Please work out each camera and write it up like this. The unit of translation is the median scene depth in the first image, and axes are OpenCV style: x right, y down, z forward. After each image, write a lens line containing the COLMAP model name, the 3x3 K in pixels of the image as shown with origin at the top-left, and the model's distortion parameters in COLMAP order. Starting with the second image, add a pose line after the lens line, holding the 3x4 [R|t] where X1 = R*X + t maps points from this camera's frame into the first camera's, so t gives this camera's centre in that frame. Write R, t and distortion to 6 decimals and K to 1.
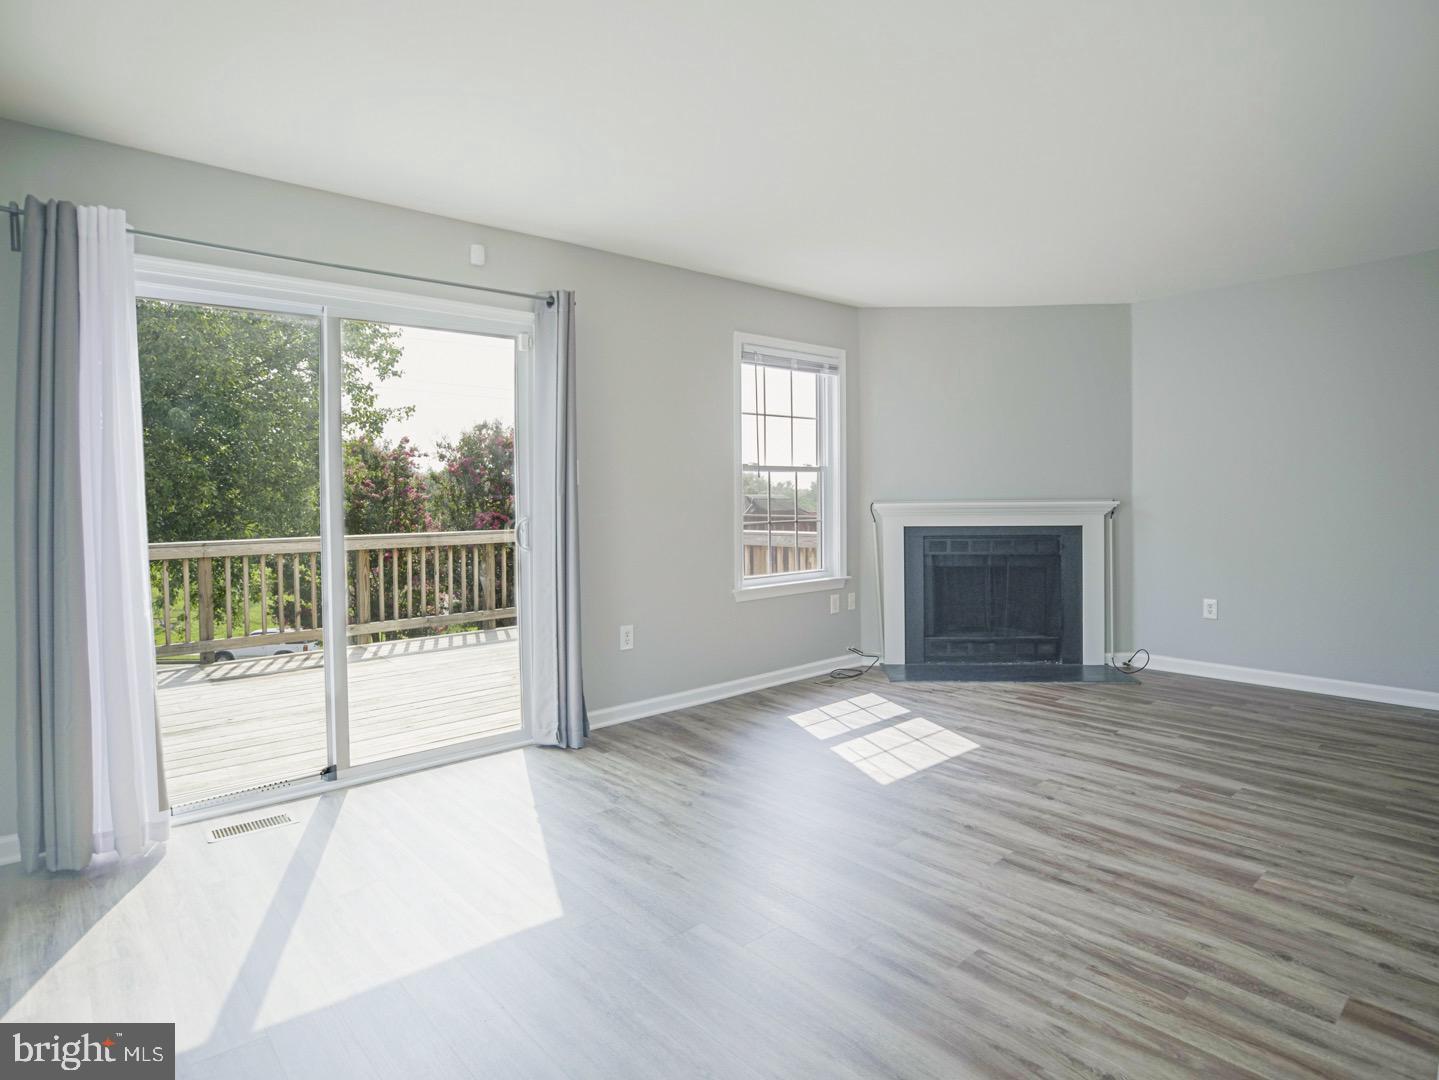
lens RADIAL K [[750.3, 0, 743.4], [0, 750.3, 497.6], [0, 0, 1]] dist [-0.027677, 0.003196]
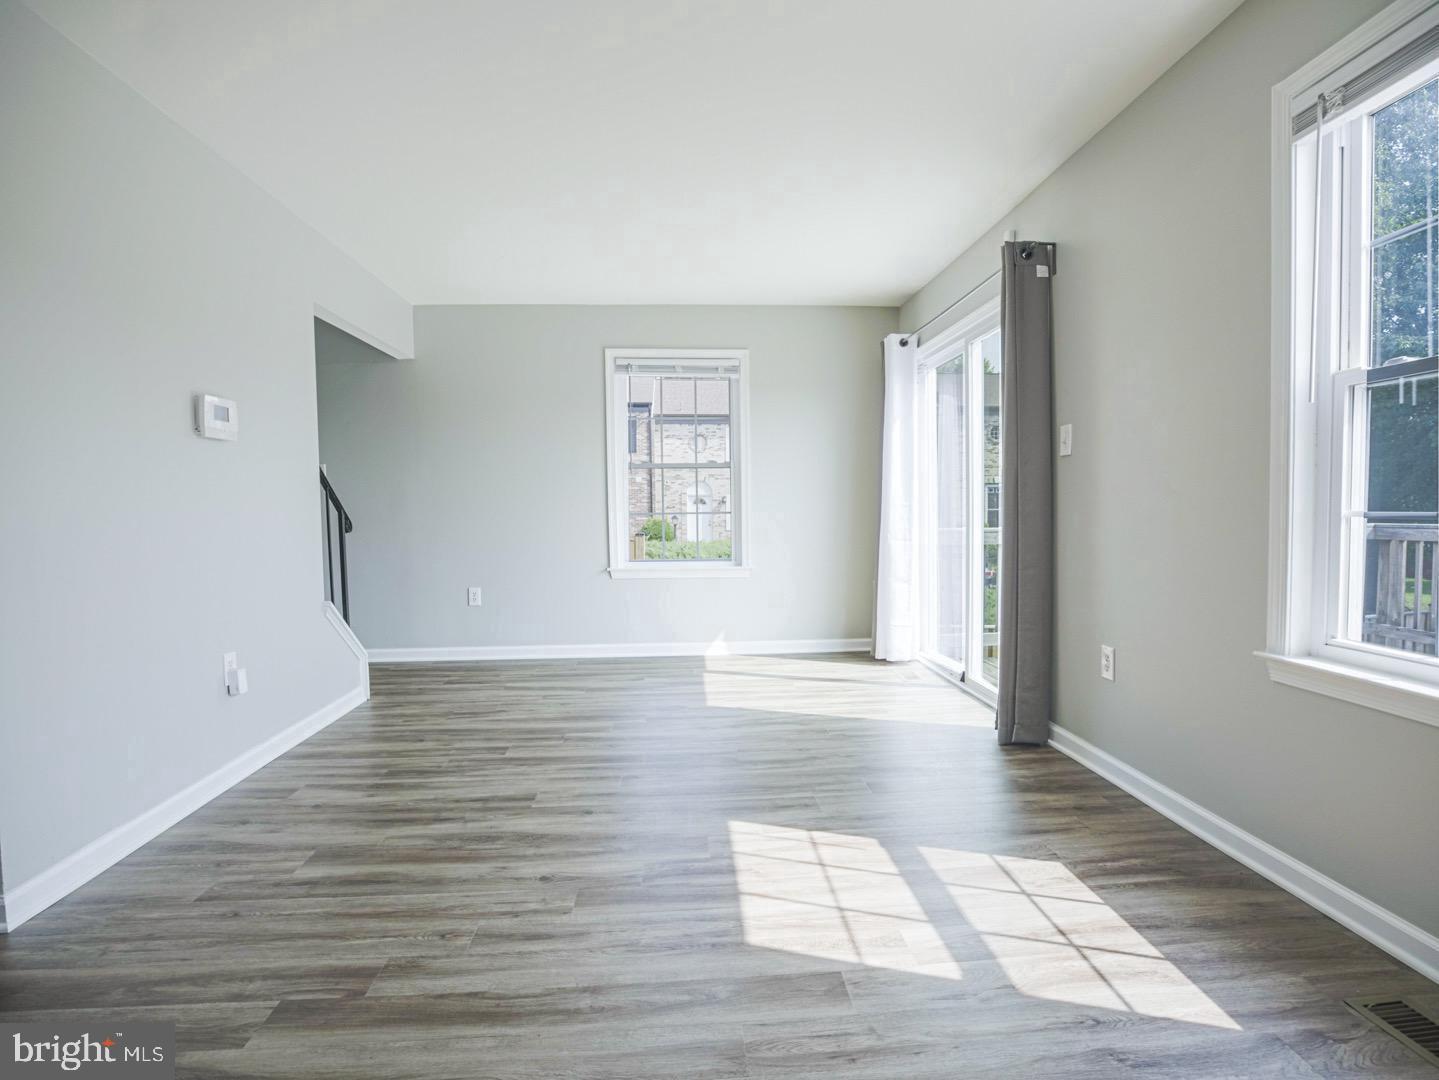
lens RADIAL K [[750.3, 0, 722.9], [0, 750.3, 541.6], [0, 0, 1]] dist [-0.027677, 0.003196]
pose [[-0.609305, 0.055816, -0.790969, 0.514619], [0.021779, 0.998321, 0.053672, 0.021087], [0.792637, 0.015476, -0.609497, 0.937728]]
